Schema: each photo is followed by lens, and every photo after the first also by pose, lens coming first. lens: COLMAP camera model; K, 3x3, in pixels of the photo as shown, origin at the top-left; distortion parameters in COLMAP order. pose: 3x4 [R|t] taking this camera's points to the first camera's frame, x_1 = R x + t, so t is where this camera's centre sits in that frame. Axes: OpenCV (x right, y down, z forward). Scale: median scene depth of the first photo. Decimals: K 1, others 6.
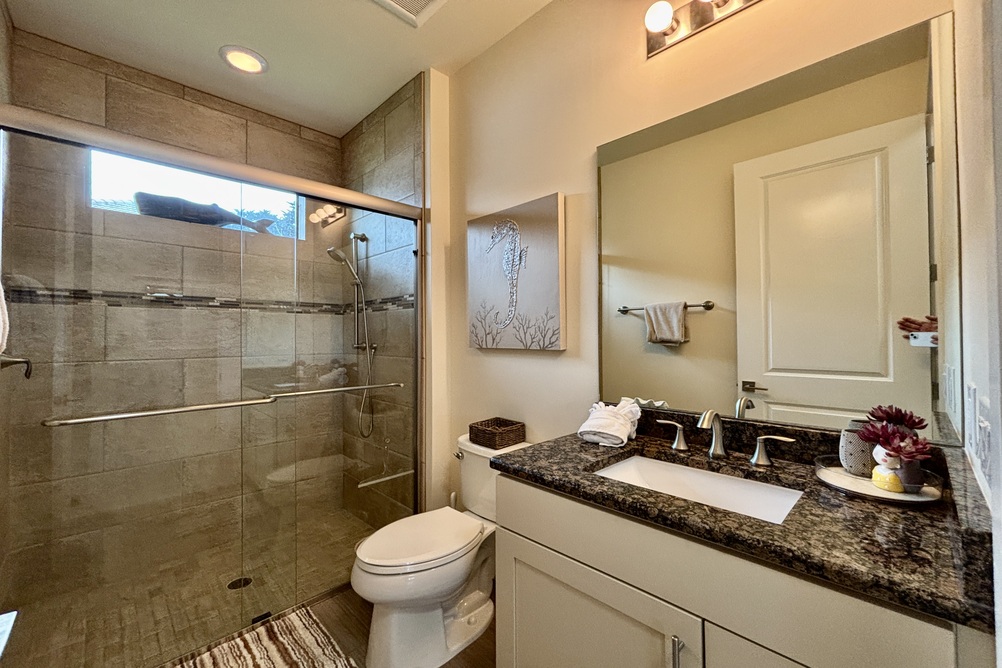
lens RADIAL K [[420.7, 0, 490.5], [0, 420.7, 332.4], [0, 0, 1]] dist [0.002996, 0.000366]
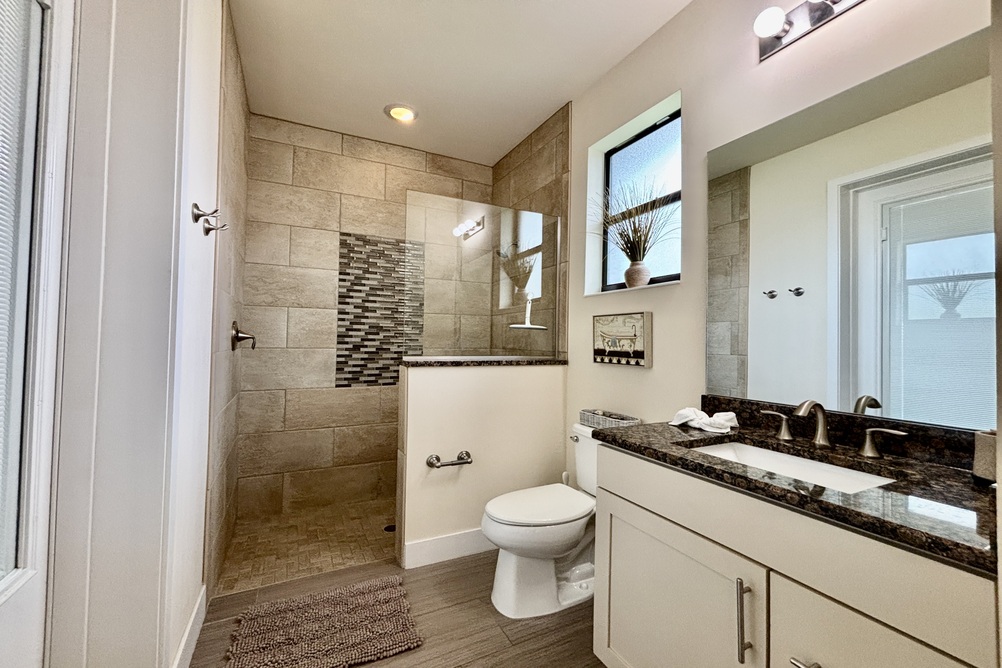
lens RADIAL K [[407.2, 0, 497.7], [0, 407.2, 332.9], [0, 0, 1]] dist [0.002122, 0.000208]
pose [[0.957097, 0.012425, -0.289500, 0.064024], [-0.014501, 0.999882, -0.005026, 0.031651], [0.289403, 0.009008, 0.957165, -0.158930]]
